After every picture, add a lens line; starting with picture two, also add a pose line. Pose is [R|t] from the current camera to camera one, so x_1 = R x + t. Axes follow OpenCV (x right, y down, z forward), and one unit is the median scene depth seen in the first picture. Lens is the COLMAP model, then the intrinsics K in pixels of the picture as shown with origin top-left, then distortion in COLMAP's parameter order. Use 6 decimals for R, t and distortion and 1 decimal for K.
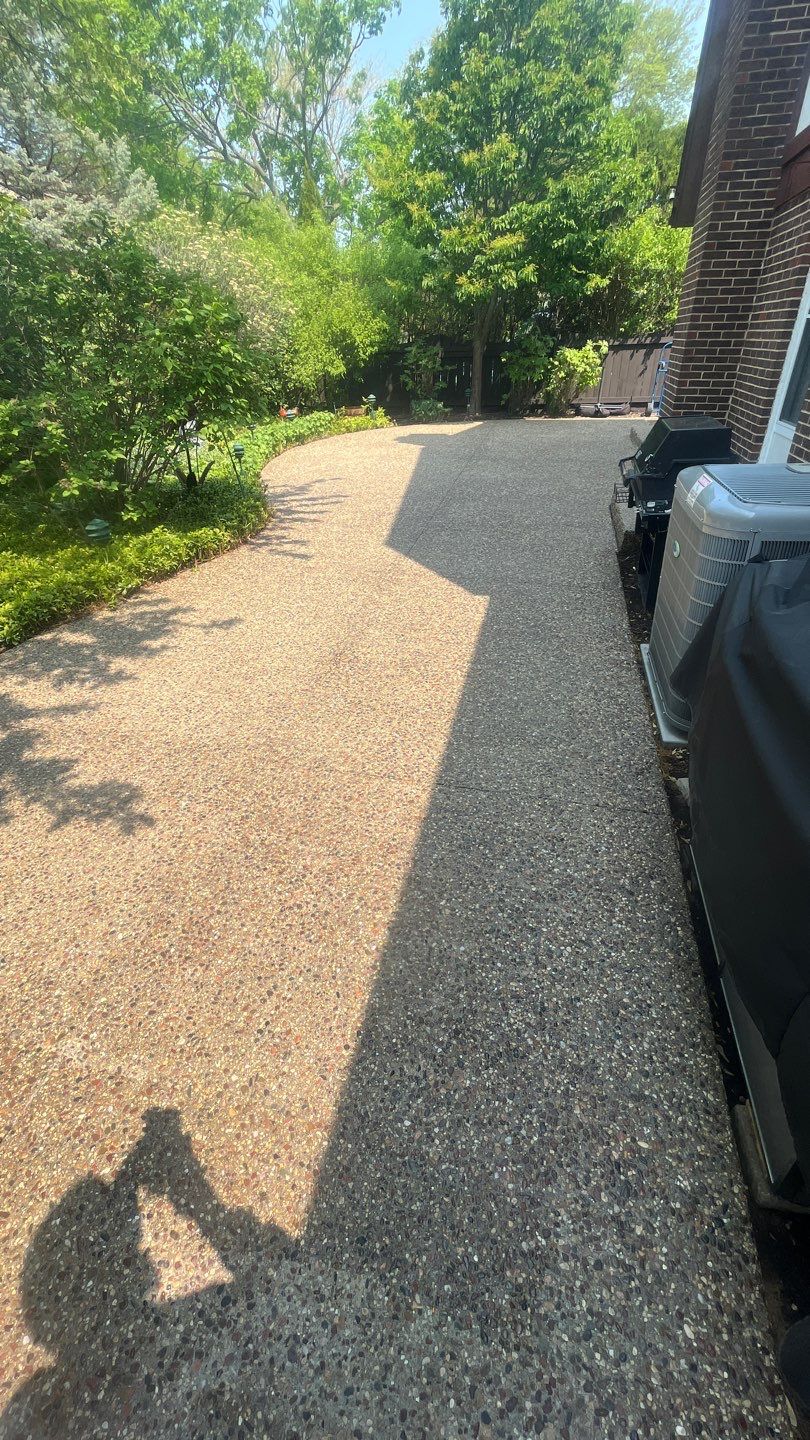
lens RADIAL K [[623.1, 0, 403.0], [0, 623.1, 707.0], [0, 0, 1]] dist [-0.003965, -0.000085]
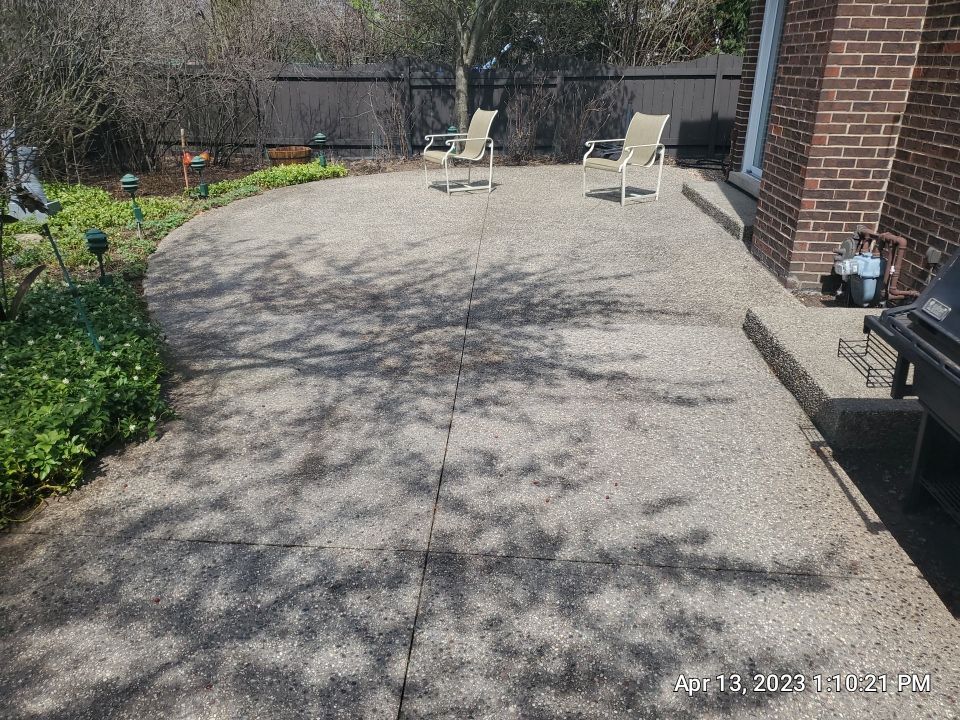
lens RADIAL K [[748.8, 0, 478.0], [0, 748.8, 367.5], [0, 0, 1]] dist [0.003699, 0.031118]
pose [[0.985277, -0.041222, 0.165924, -0.049817], [0.064673, 0.988246, -0.138515, -0.205180], [-0.158264, 0.147206, 0.976362, 0.331355]]
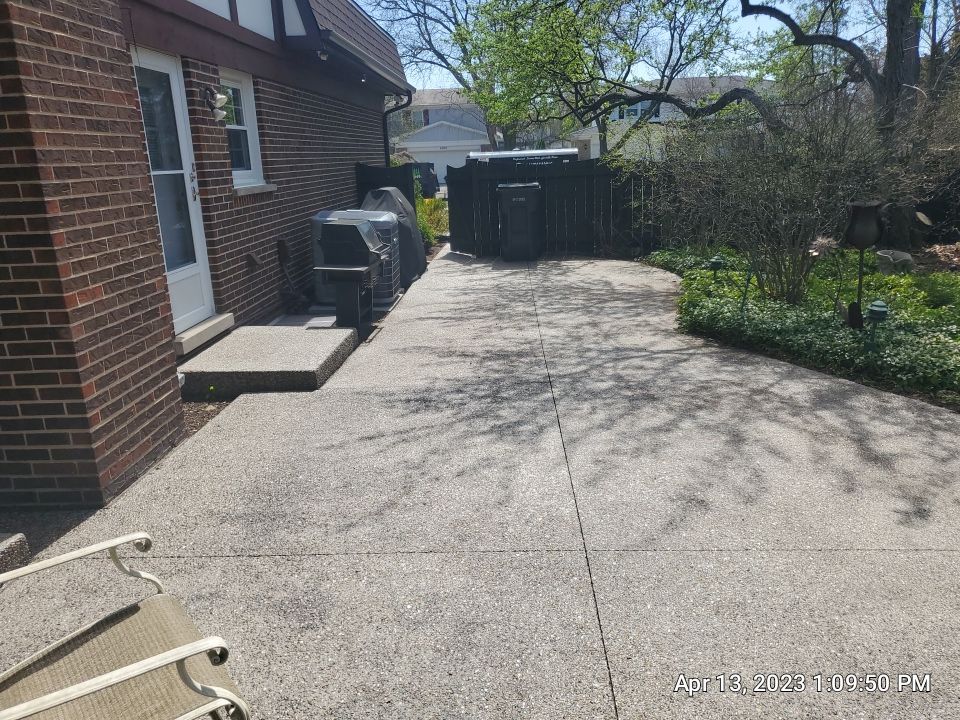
lens RADIAL K [[745.2, 0, 492.1], [0, 745.2, 365.0], [0, 0, 1]] dist [0.019970, -0.004019]
pose [[-0.979473, 0.102987, -0.173282, 0.284531], [-0.053848, 0.694717, 0.717265, -0.995919], [0.194251, 0.711872, -0.674911, 1.629877]]
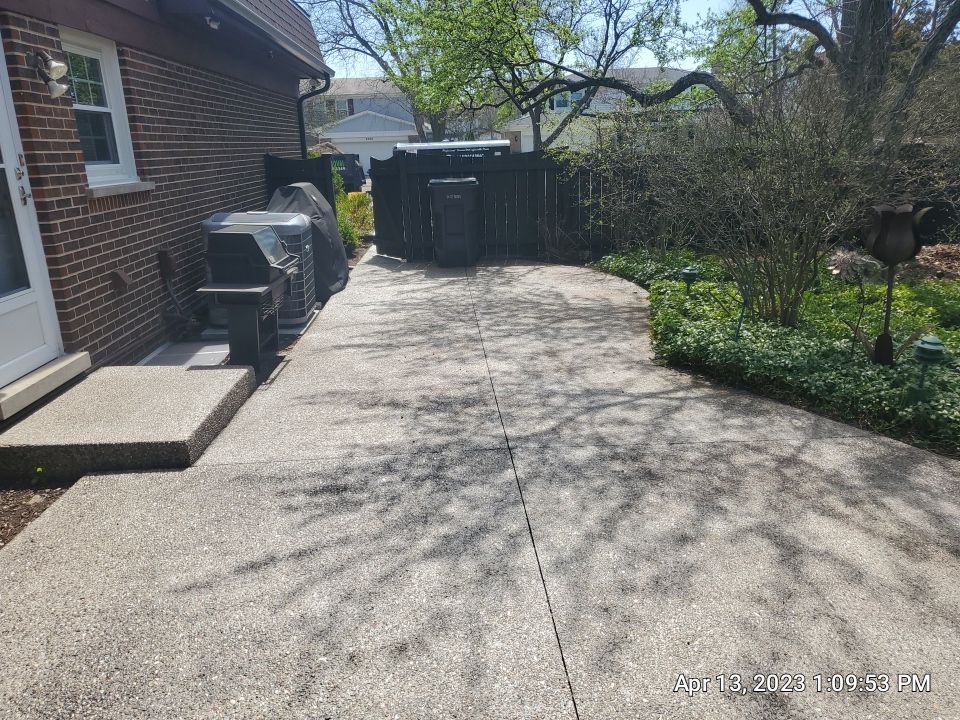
lens RADIAL K [[748.8, 0, 478.0], [0, 748.8, 367.5], [0, 0, 1]] dist [0.003699, 0.031118]
pose [[-0.962426, 0.122584, -0.242301, 0.246165], [-0.093855, 0.687144, 0.720433, -0.881228], [0.254810, 0.716105, -0.649820, 1.438985]]
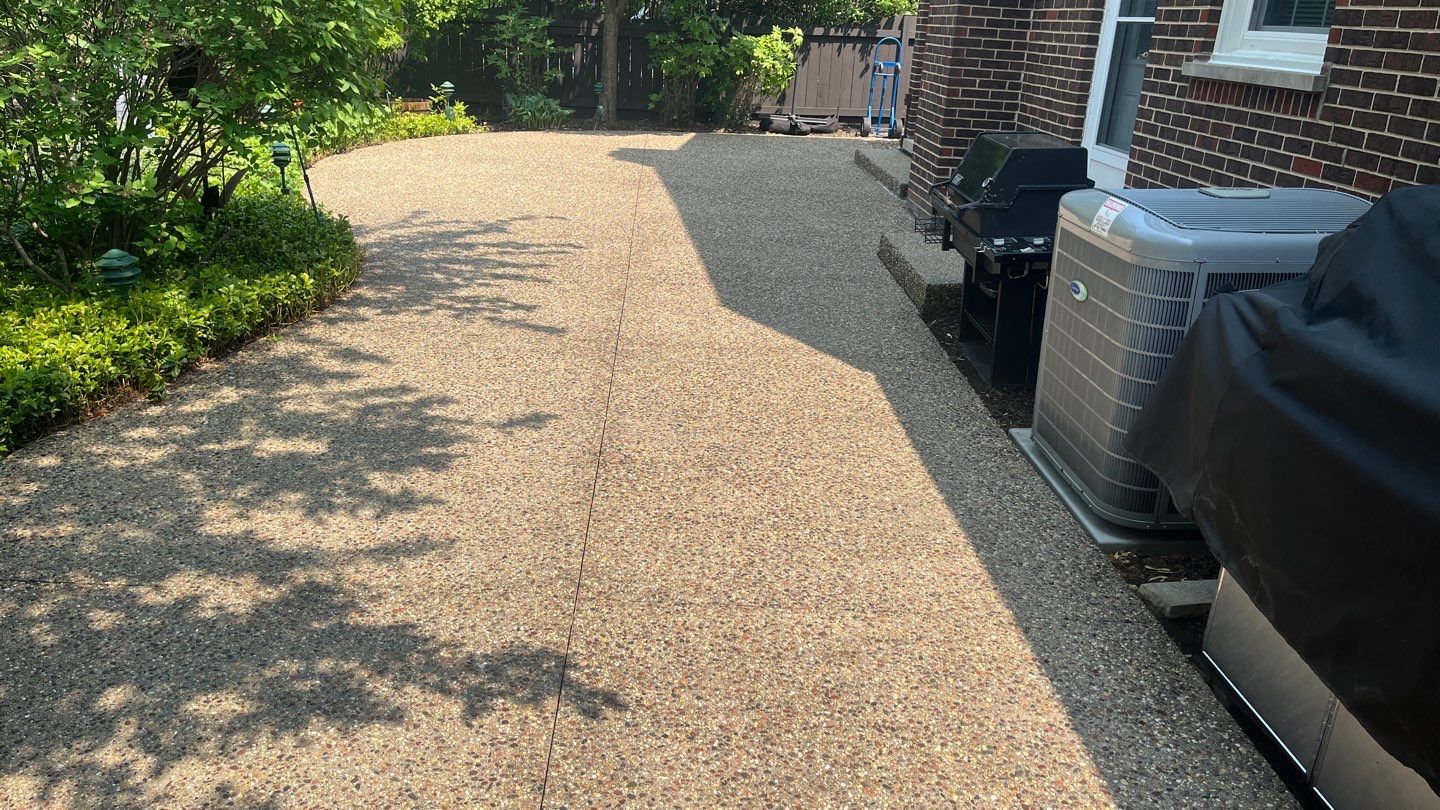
lens RADIAL K [[1101.0, 0, 722.9], [0, 1101.0, 383.9], [0, 0, 1]] dist [0.051071, -0.052139]
pose [[0.963321, -0.014242, 0.267975, -0.160199], [0.069554, 0.977717, -0.198070, 0.044923], [-0.259182, 0.209444, 0.942846, -0.067616]]
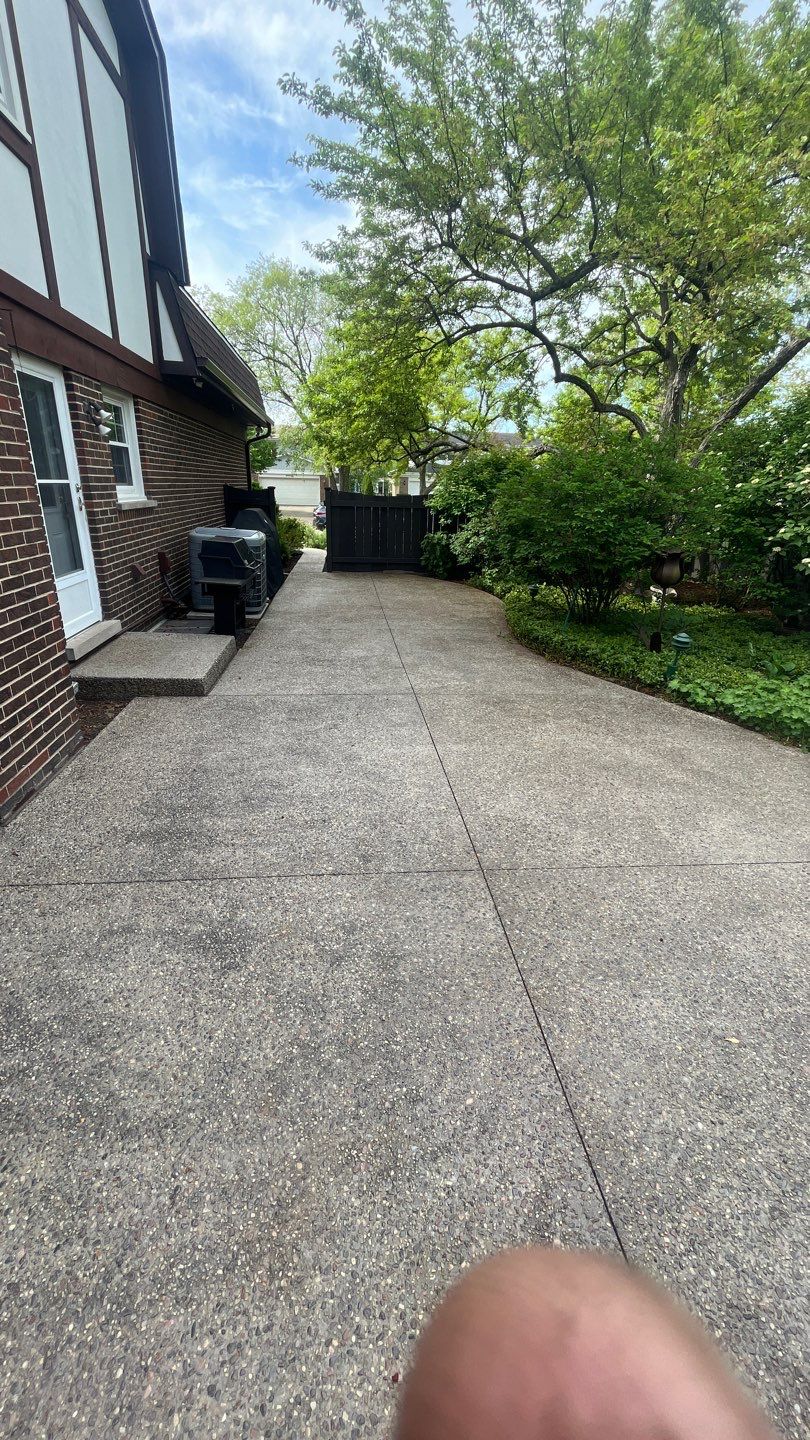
lens RADIAL K [[573.1, 0, 403.3], [0, 573.1, 715.1], [0, 0, 1]] dist [-0.000665, -0.000848]
pose [[-0.948592, 0.108191, -0.297436, 0.316911], [-0.171438, 0.614316, 0.770211, -0.938041], [0.266049, 0.781608, -0.564187, 1.526217]]
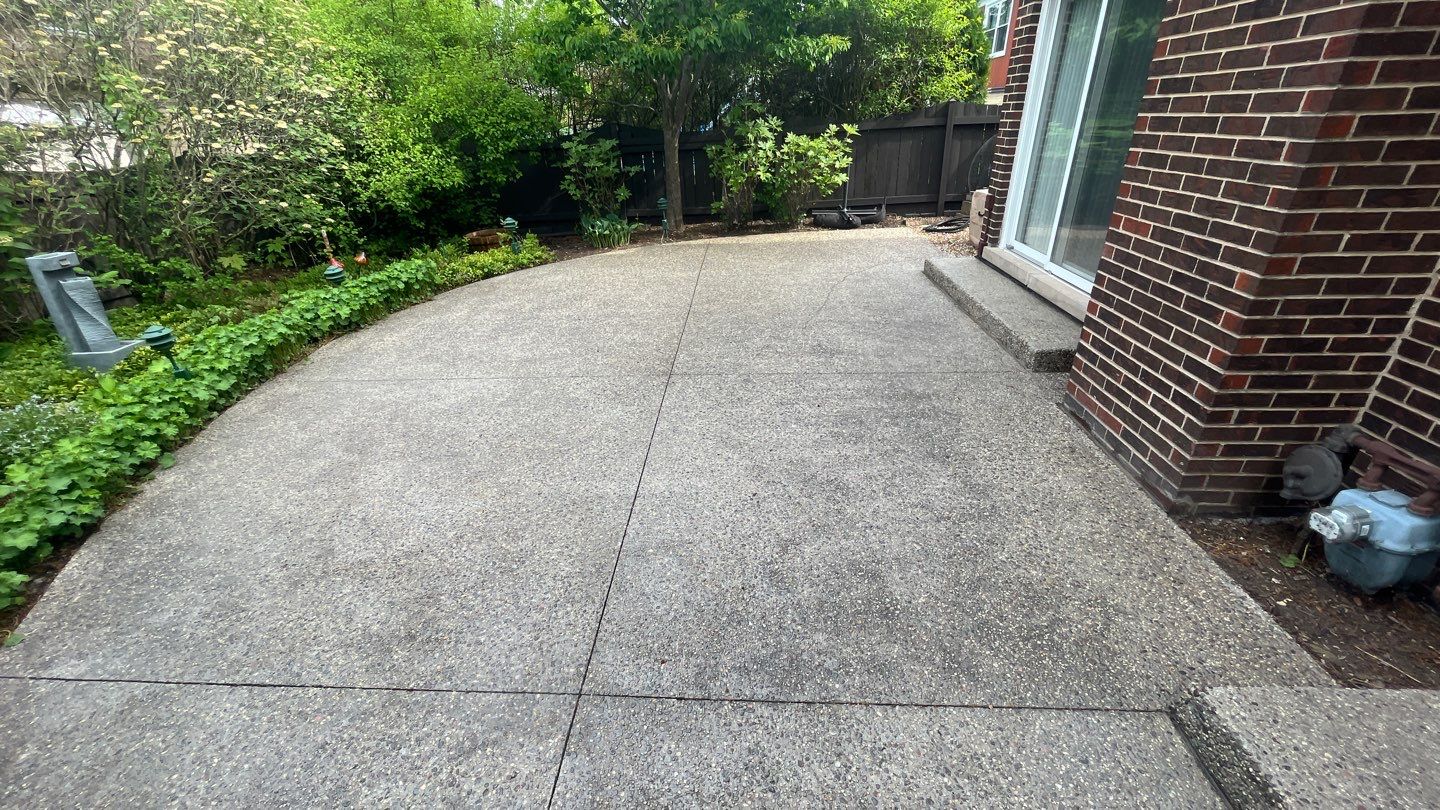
lens RADIAL K [[573.1, 0, 713.2], [0, 573.1, 405.0], [0, 0, 1]] dist [-0.000665, -0.000848]
pose [[0.986591, -0.091813, 0.134938, 0.109270], [0.101297, 0.992719, -0.065177, -0.478410], [-0.127971, 0.077972, 0.988708, 0.777682]]
